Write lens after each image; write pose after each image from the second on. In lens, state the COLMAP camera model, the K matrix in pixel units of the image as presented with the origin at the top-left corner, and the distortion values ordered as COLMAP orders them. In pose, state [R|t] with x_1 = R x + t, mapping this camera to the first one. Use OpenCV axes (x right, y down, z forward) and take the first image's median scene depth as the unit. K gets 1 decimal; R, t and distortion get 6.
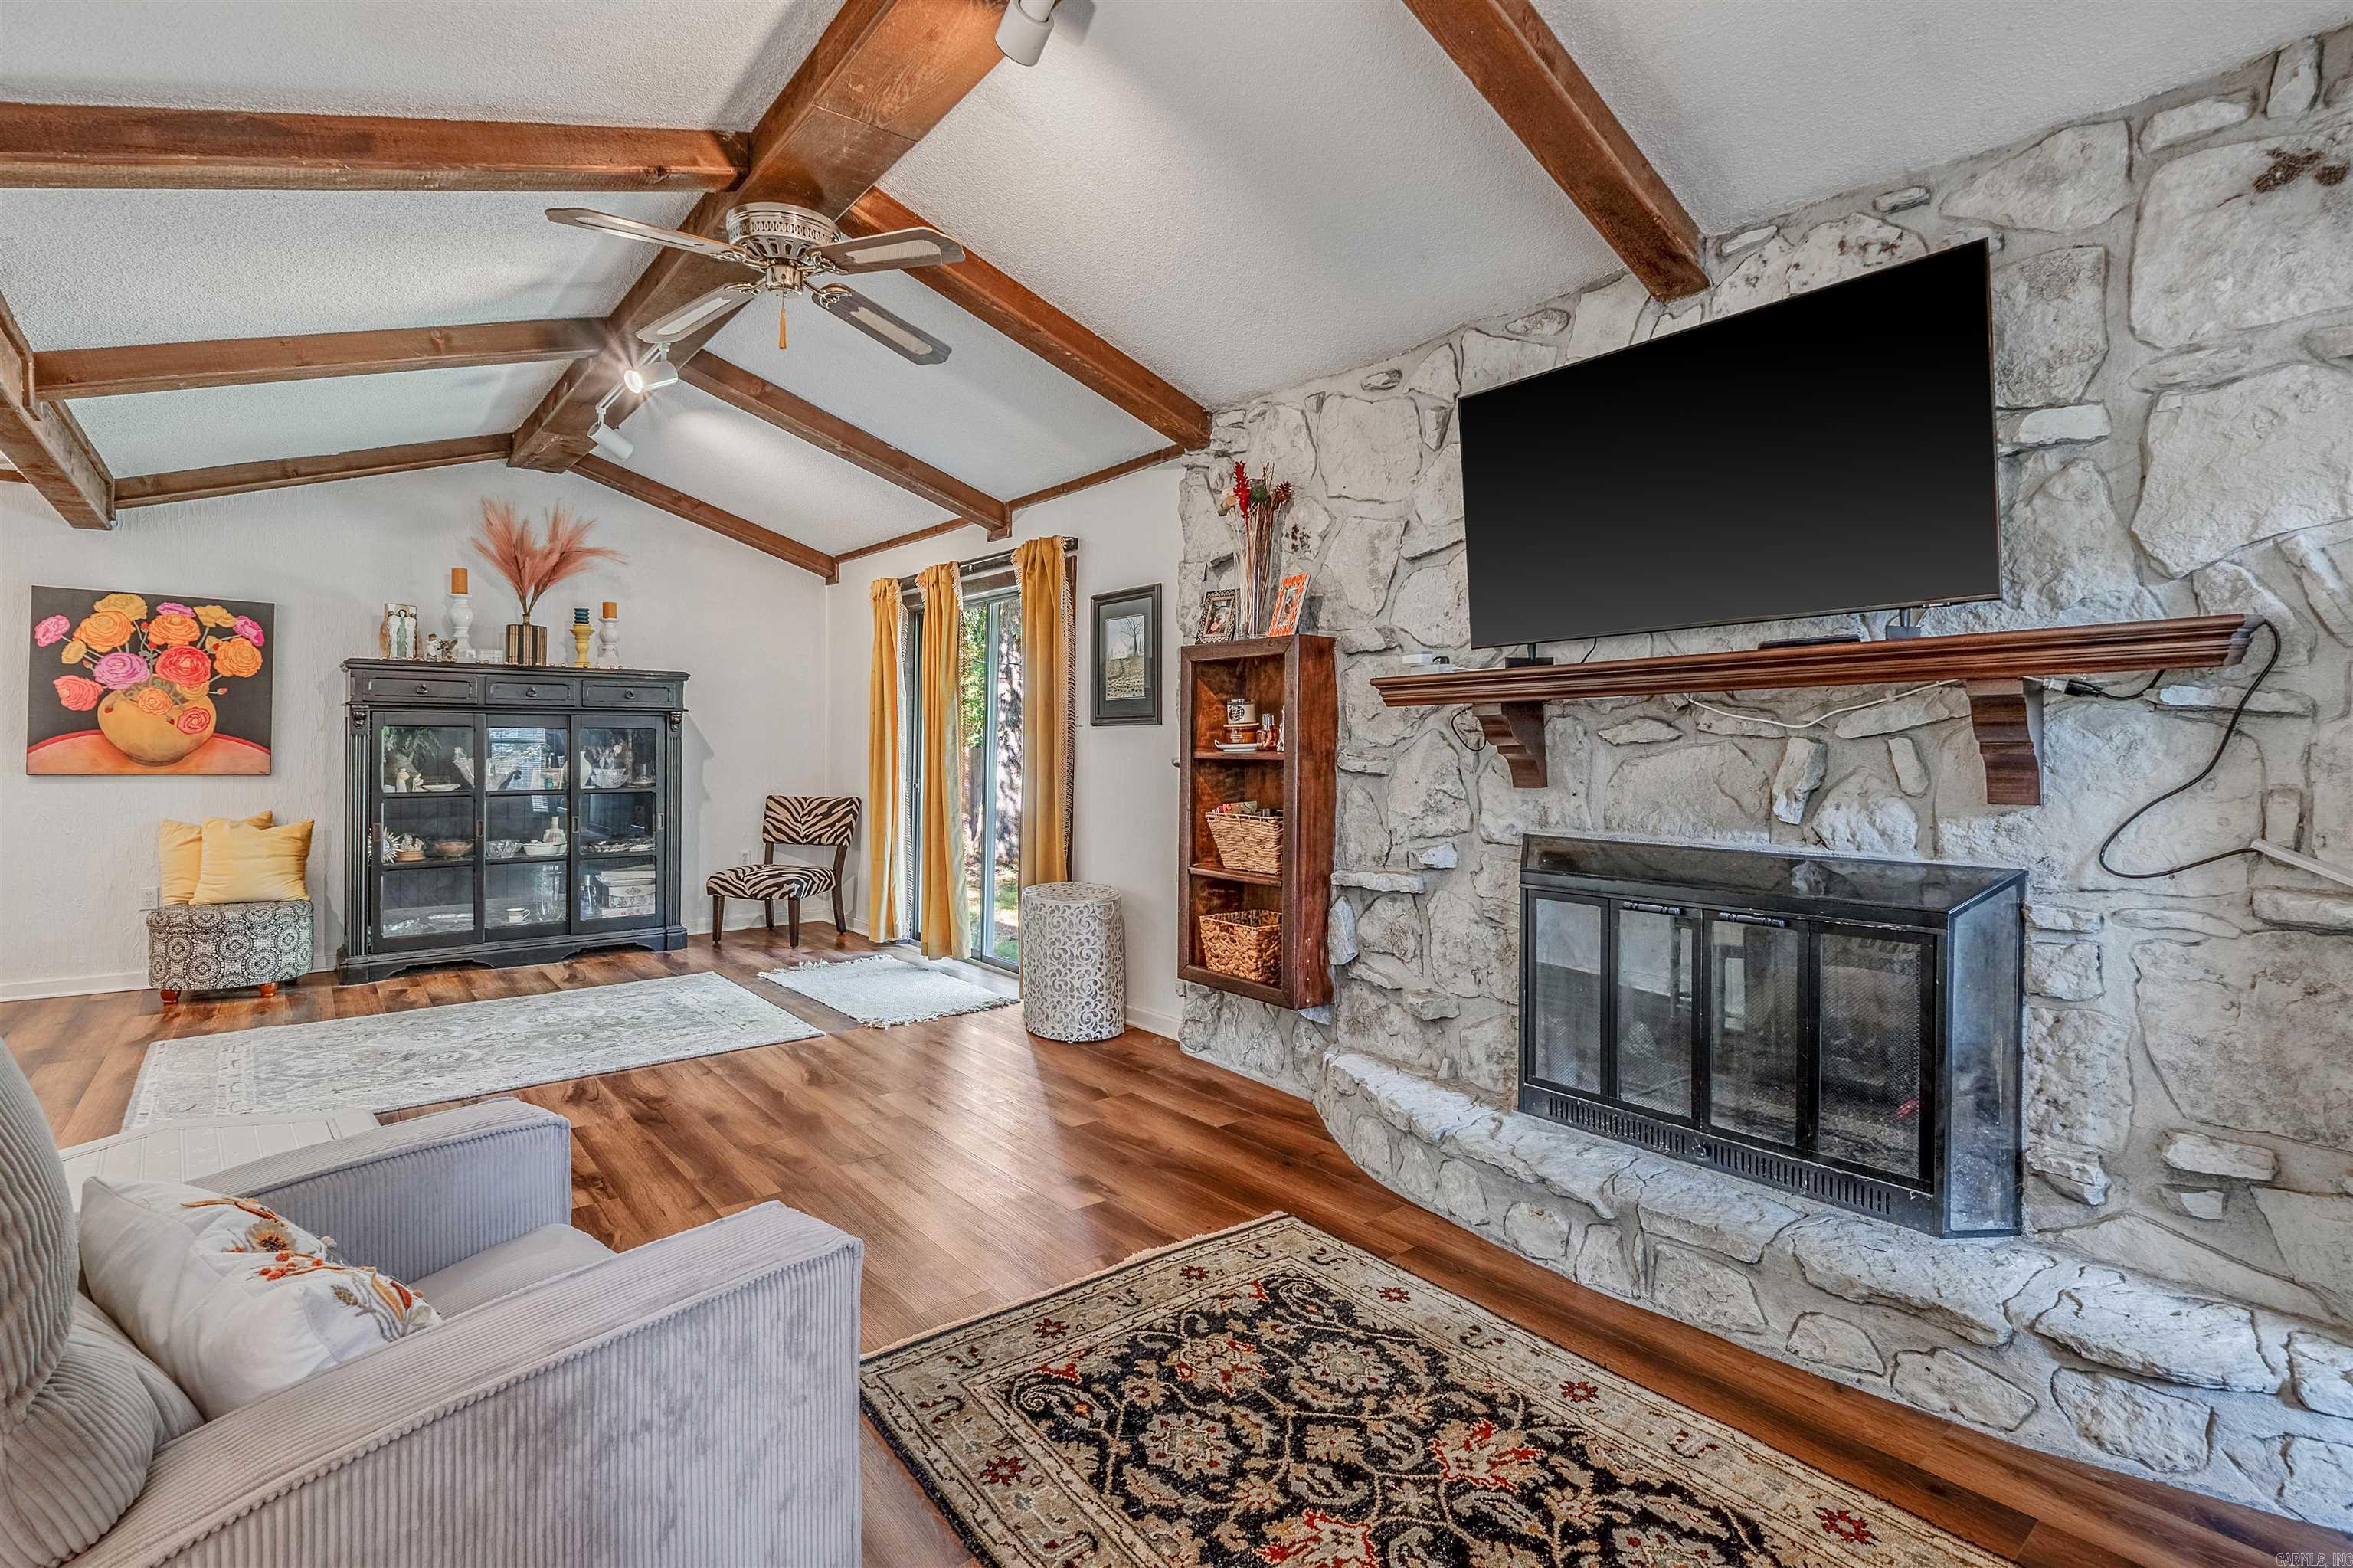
lens RADIAL K [[1097.1, 0, 1175.9], [0, 1097.1, 742.5], [0, 0, 1]] dist [-0.004317, -0.000609]
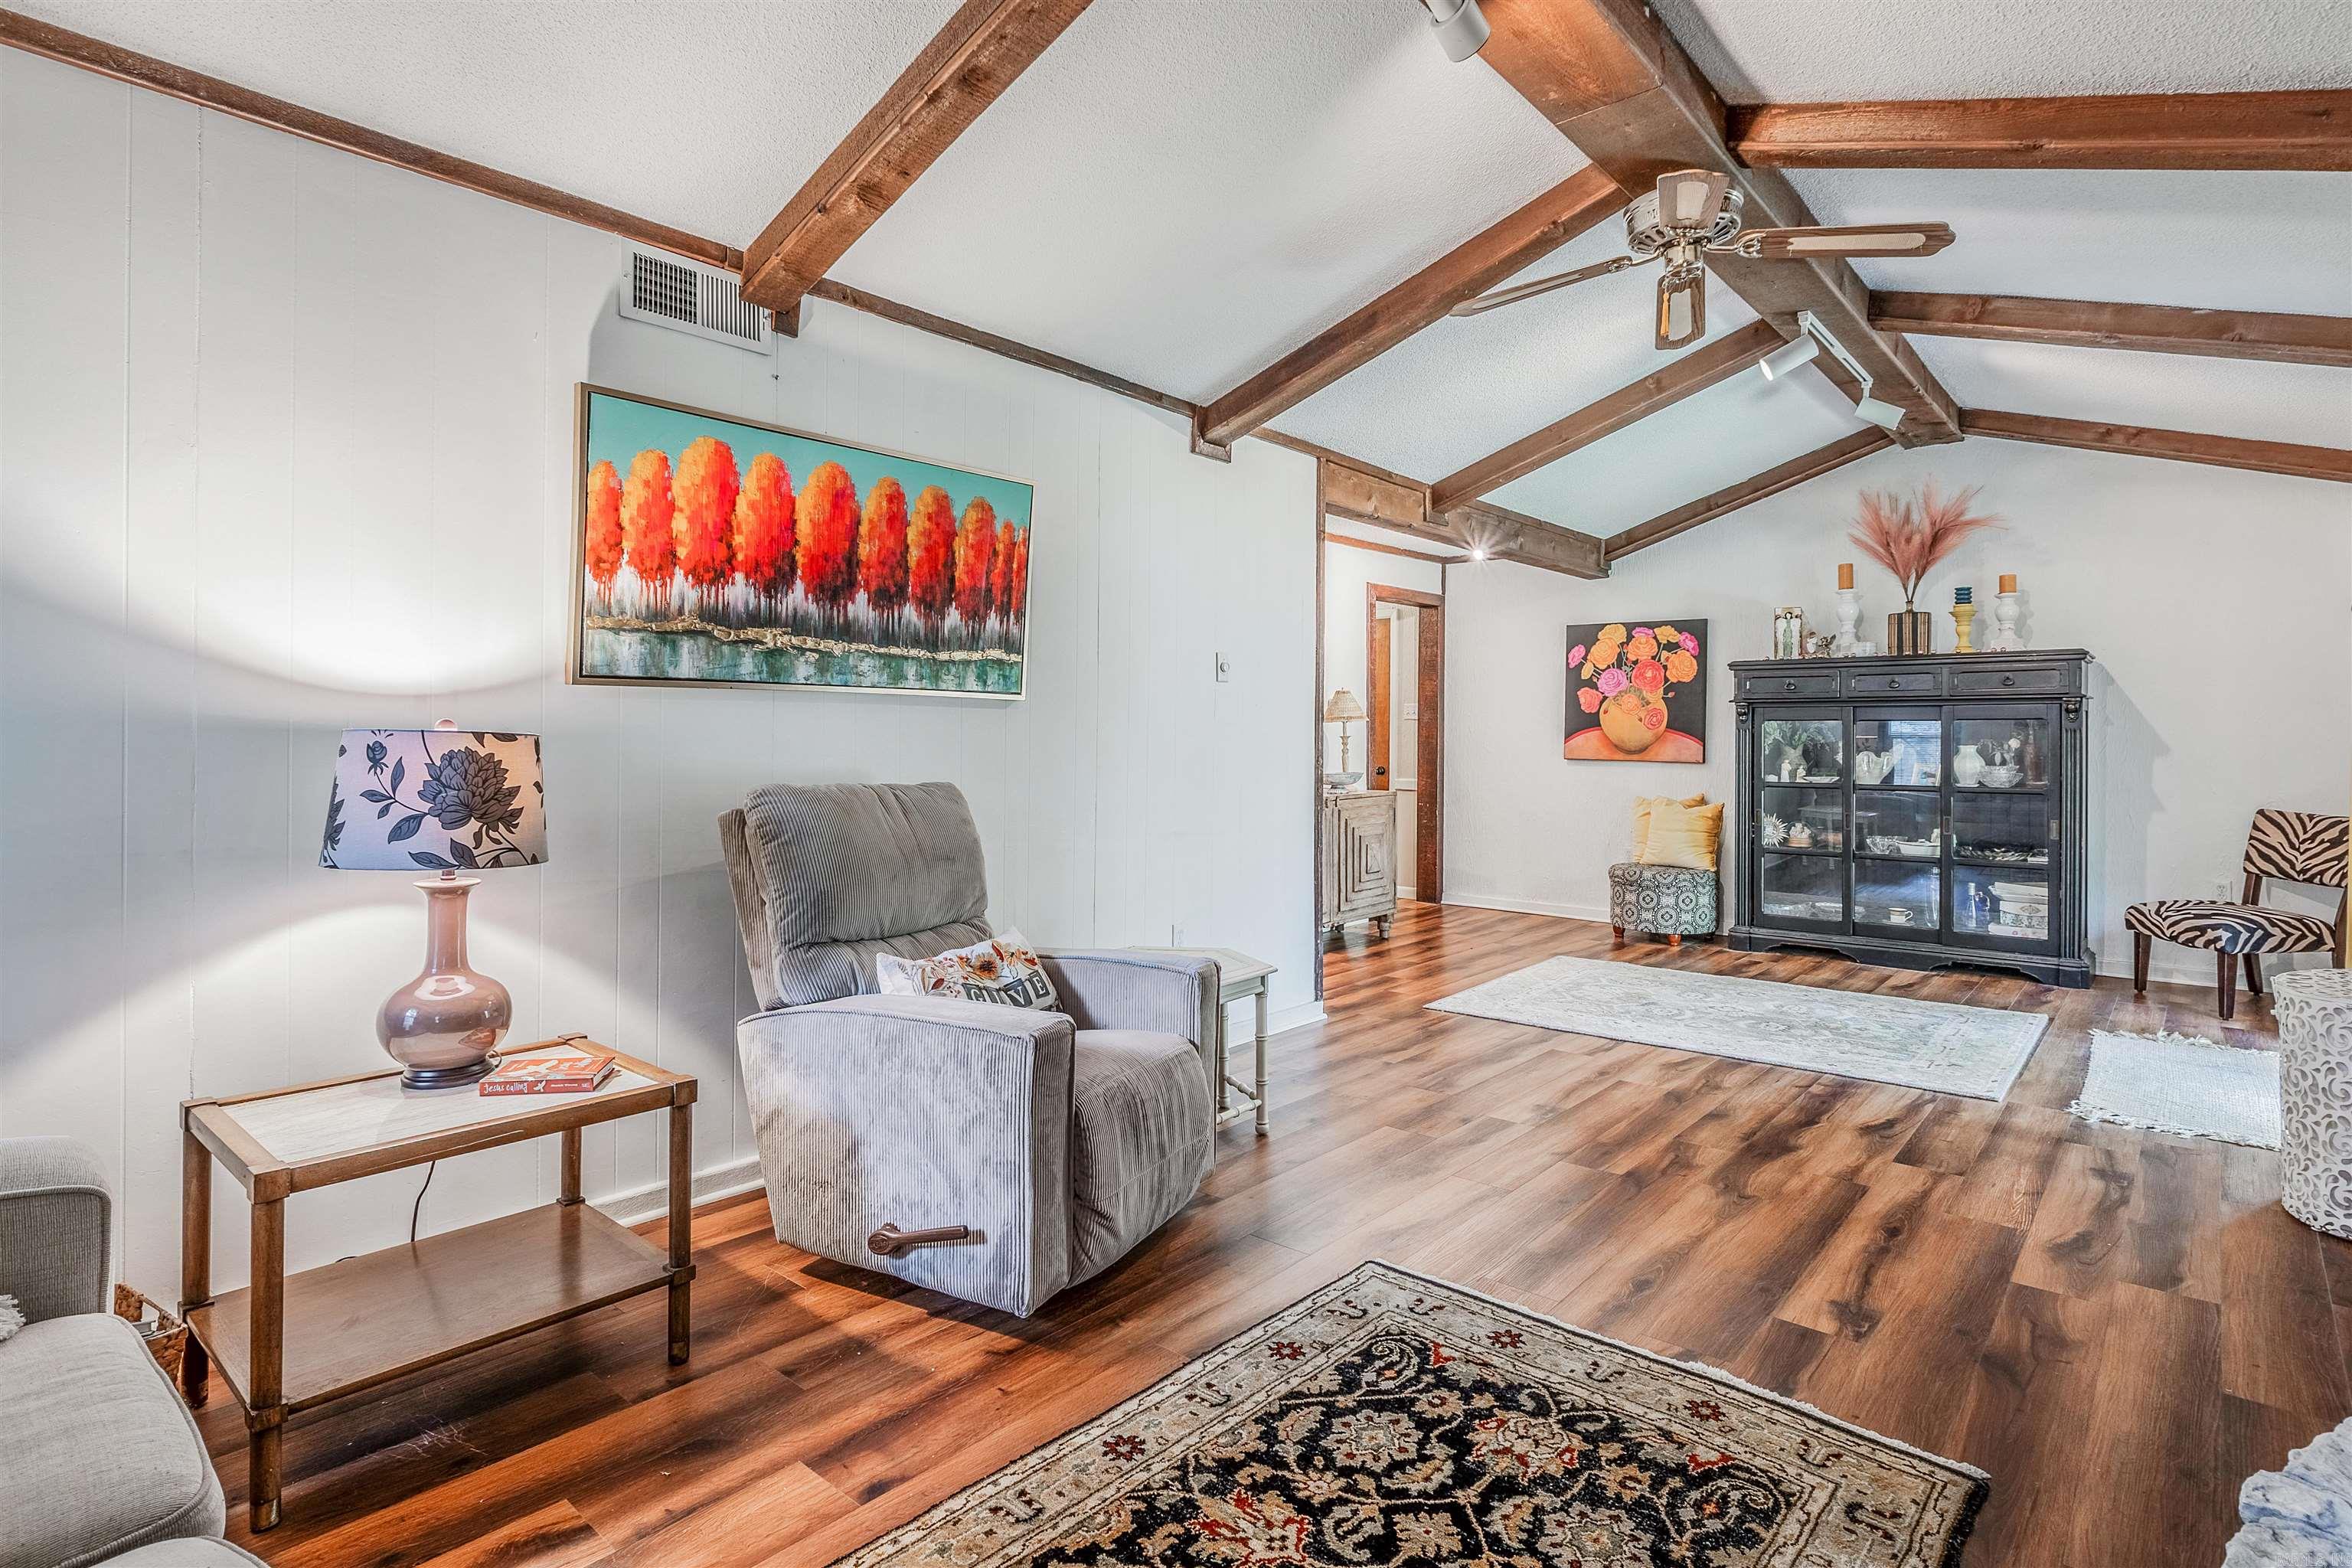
lens RADIAL K [[1190.1, 0, 1179.5], [0, 1190.1, 737.8], [0, 0, 1]] dist [-0.000192, 0.000019]
pose [[0.173211, -0.000211, -0.984885, 0.714625], [0.000636, 1.000000, -0.000102, 0.003623], [0.984885, -0.000608, 0.173211, 0.438959]]
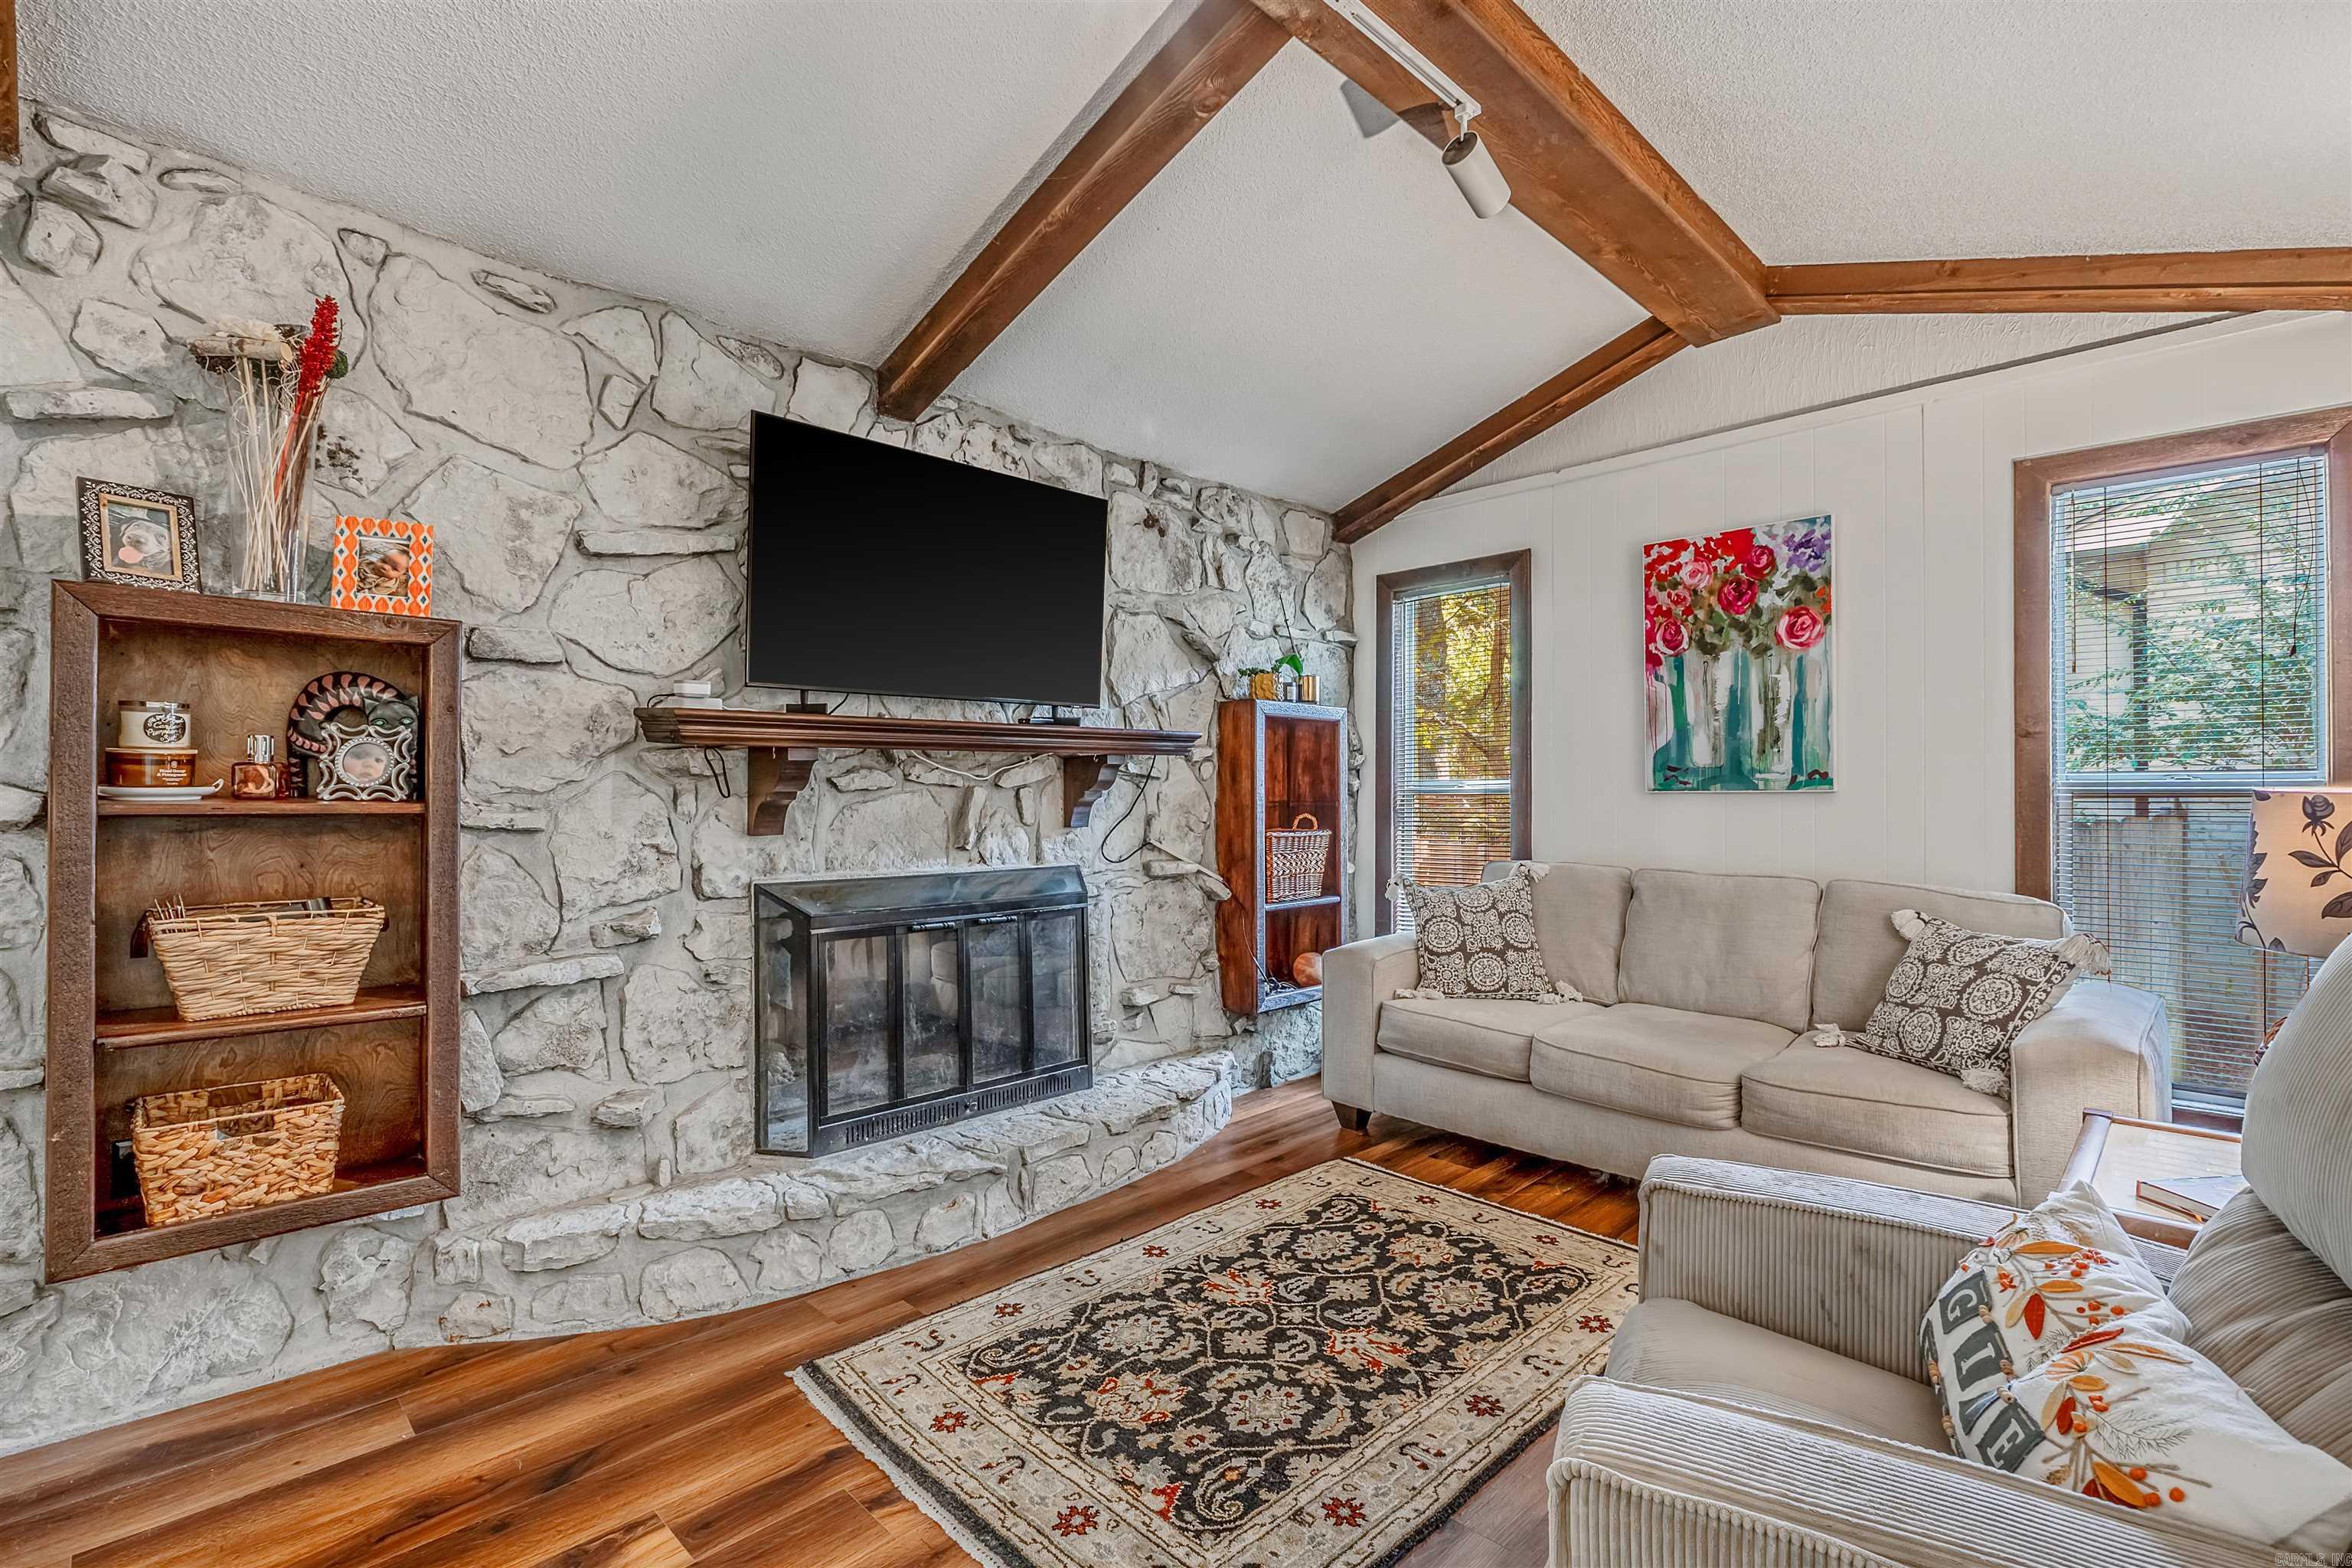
lens RADIAL K [[1064.4, 0, 1171.0], [0, 1064.4, 791.5], [0, 0, 1]] dist [-0.000525, -0.000130]
pose [[-0.109393, 0.002756, 0.993995, -0.734615], [-0.003413, 0.999989, -0.003148, 0.004574], [-0.993993, -0.003737, -0.109383, 0.836148]]
